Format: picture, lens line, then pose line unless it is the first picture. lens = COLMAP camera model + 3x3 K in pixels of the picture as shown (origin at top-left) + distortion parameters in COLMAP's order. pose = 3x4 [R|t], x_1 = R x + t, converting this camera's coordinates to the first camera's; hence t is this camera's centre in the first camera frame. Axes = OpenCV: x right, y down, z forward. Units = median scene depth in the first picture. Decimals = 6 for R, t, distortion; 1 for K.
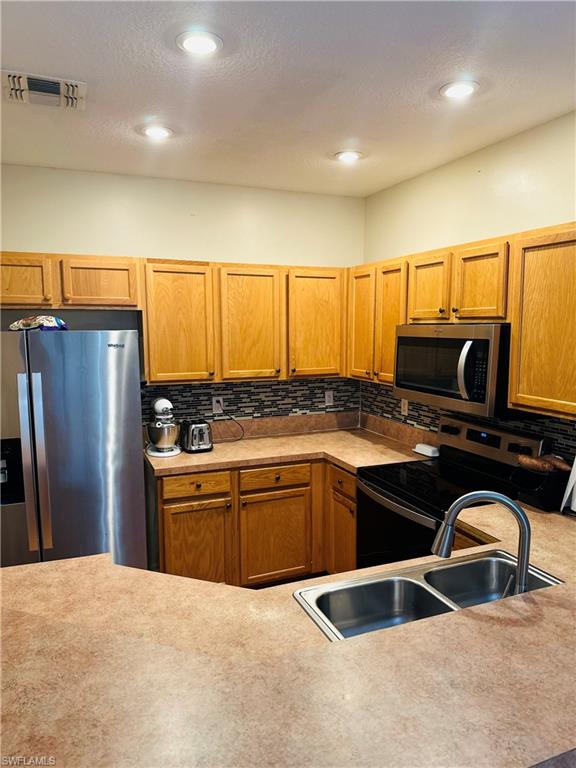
lens RADIAL K [[534.0, 0, 292.8], [0, 534.0, 389.2], [0, 0, 1]] dist [0.008001, -0.021784]
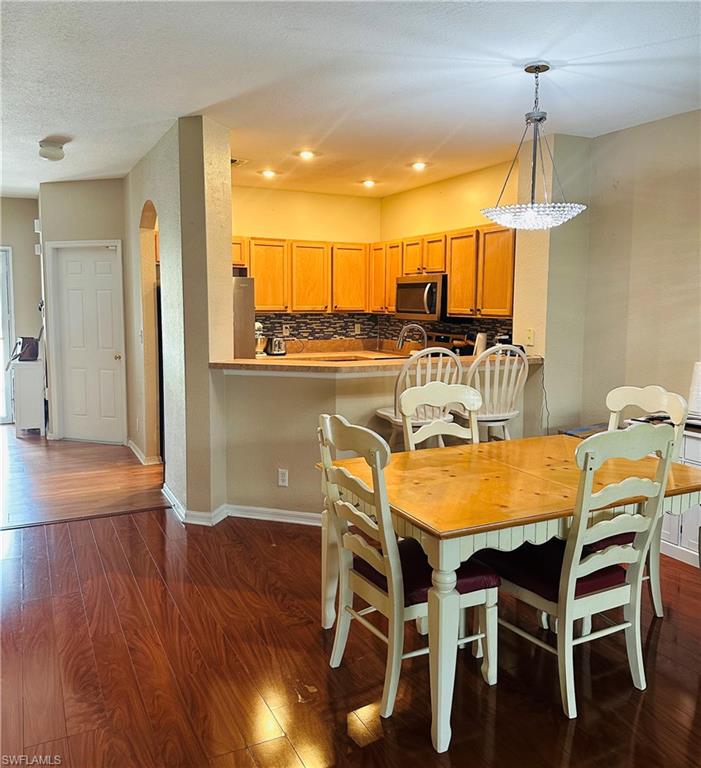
lens RADIAL K [[671.9, 0, 348.5], [0, 671.9, 378.5], [0, 0, 1]] dist [-0.002980, 0.008171]
pose [[0.998242, 0.002317, 0.059218, -0.083054], [-0.001986, 0.999982, -0.005640, 0.200862], [-0.059230, 0.005512, 0.998229, -1.065216]]
